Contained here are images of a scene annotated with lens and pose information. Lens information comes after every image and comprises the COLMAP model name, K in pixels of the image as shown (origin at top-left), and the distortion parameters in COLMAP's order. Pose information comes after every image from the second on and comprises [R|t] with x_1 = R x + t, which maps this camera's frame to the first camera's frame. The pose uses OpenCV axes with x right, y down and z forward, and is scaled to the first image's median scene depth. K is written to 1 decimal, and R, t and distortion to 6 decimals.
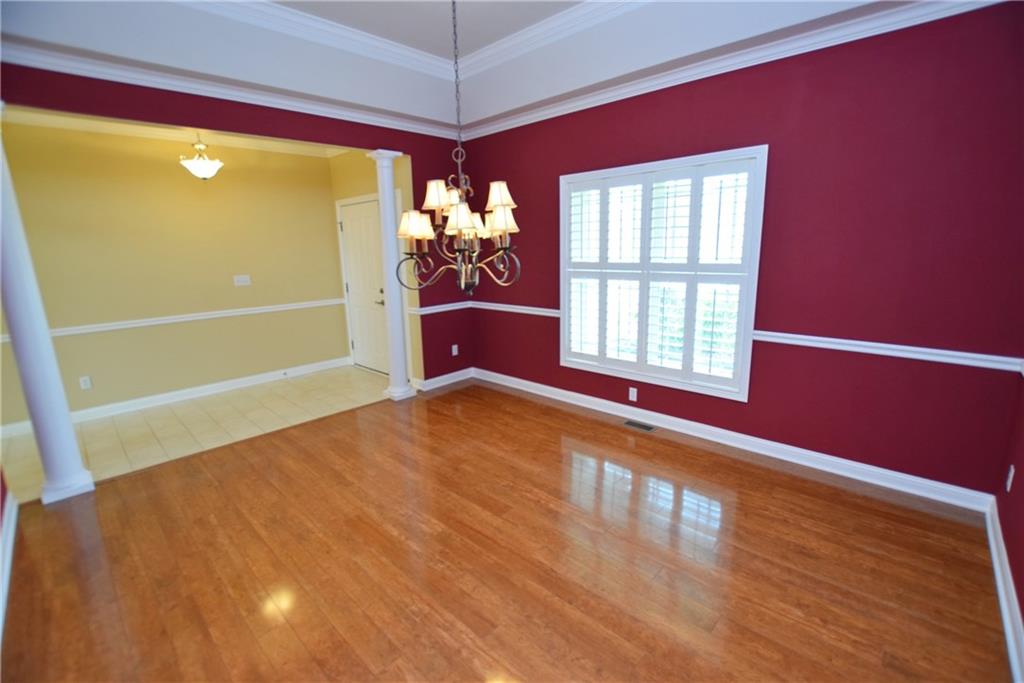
lens RADIAL K [[452.2, 0, 517.2], [0, 452.2, 343.1], [0, 0, 1]] dist [-0.030724, 0.003485]
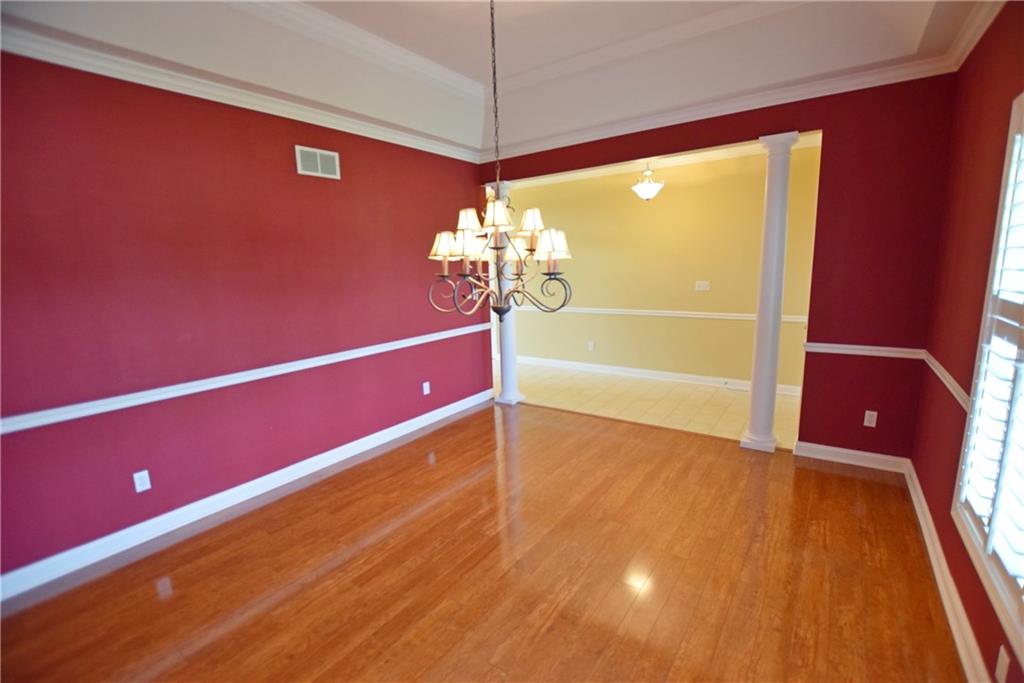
lens RADIAL K [[452.2, 0, 516.7], [0, 452.2, 343.1], [0, 0, 1]] dist [-0.030724, 0.003485]
pose [[0.145294, 0.190245, -0.970926, 0.505868], [-0.181139, 0.969867, 0.162931, -0.133245], [0.972666, 0.152200, 0.175376, 0.522043]]
